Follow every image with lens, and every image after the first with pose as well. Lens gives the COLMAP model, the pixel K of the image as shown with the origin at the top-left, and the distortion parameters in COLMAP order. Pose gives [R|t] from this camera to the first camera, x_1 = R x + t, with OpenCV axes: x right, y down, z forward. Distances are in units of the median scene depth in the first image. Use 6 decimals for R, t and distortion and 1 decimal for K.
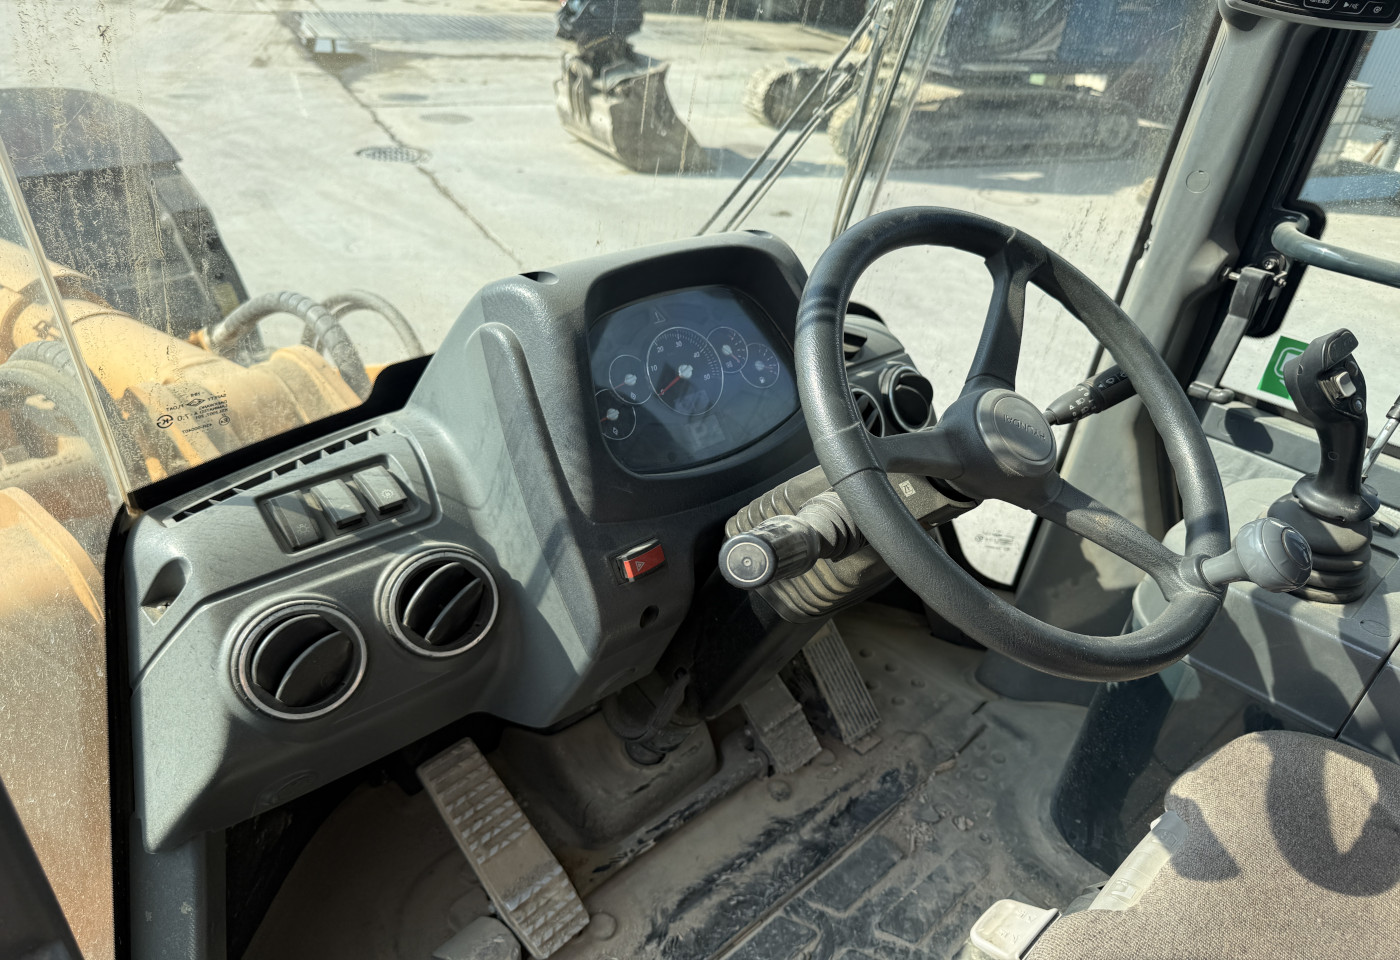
lens RADIAL K [[1052.6, 0, 700.6], [0, 1052.6, 403.0], [0, 0, 1]] dist [-0.004745, -0.004155]
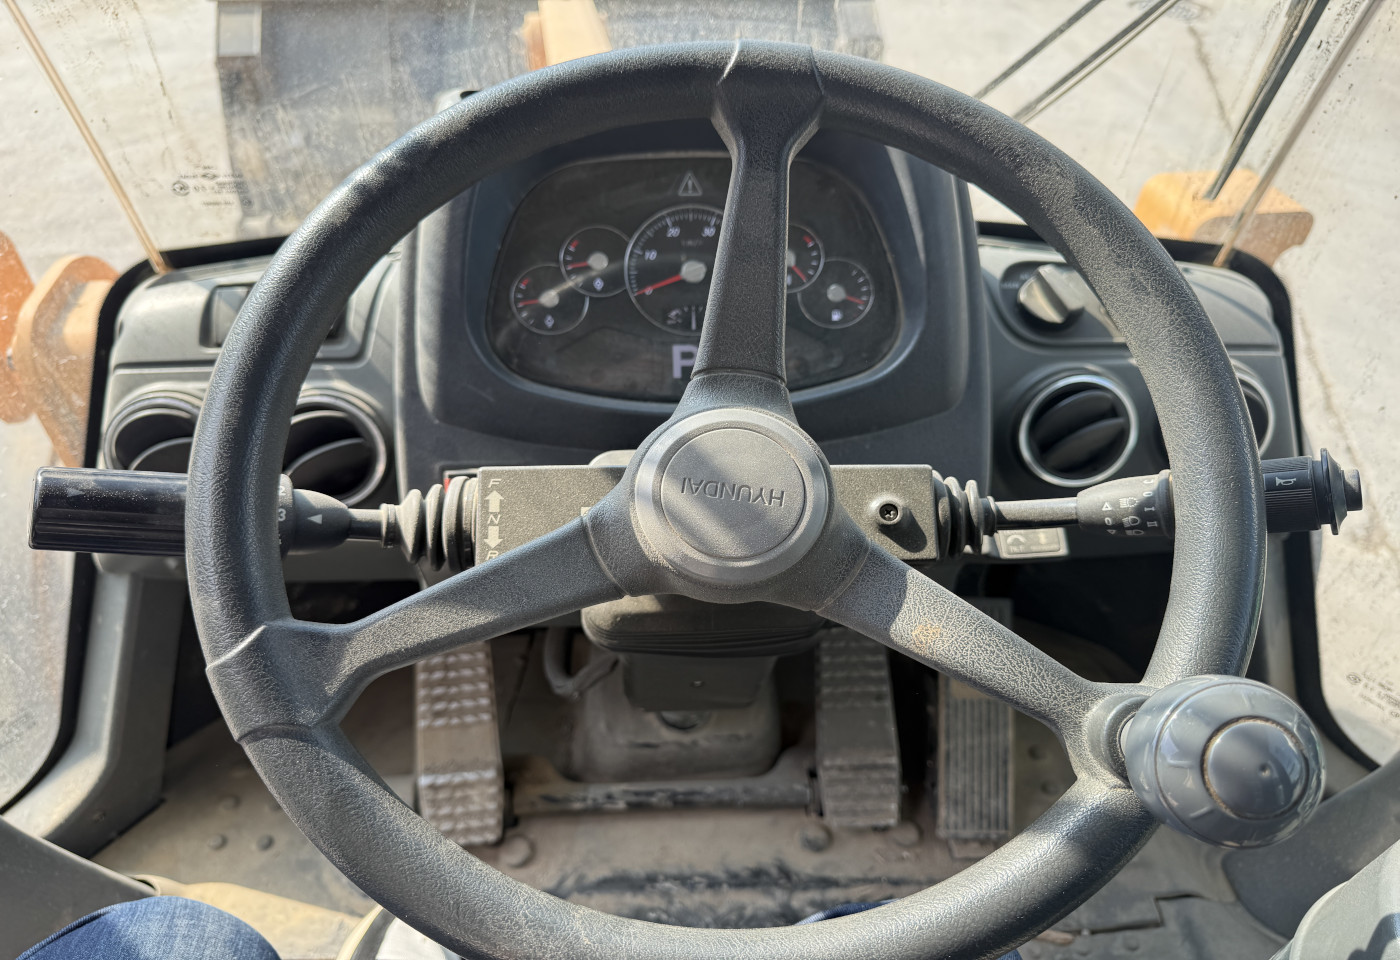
lens RADIAL K [[1042.0, 0, 700.0], [0, 1042.0, 480.0], [0, 0, 1]] dist [0.013747, -0.047237]
pose [[0.738968, 0.349964, -0.575718, 0.441407], [-0.232556, 0.934484, 0.269550, -0.088108], [0.632332, -0.065302, 0.771940, 0.428785]]
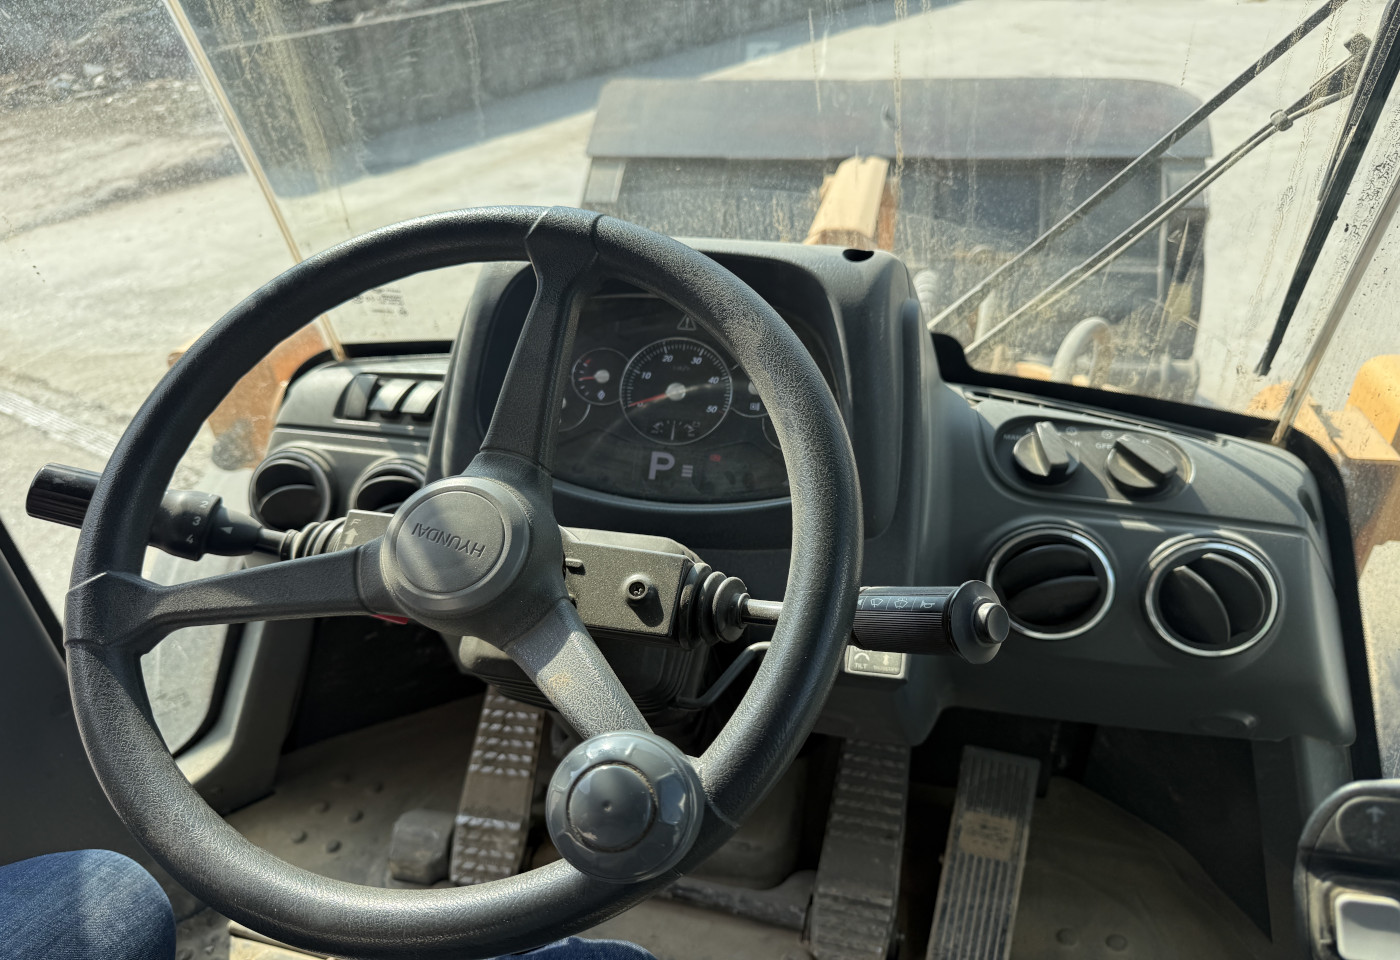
lens RADIAL K [[1024.5, 0, 696.8], [0, 1024.5, 432.7], [0, 0, 1]] dist [0.071816, -0.165254]
pose [[0.483609, 0.308421, -0.819145, 0.655264], [-0.286617, 0.940066, 0.184736, -0.149956], [0.827027, 0.145441, 0.543023, 0.550991]]
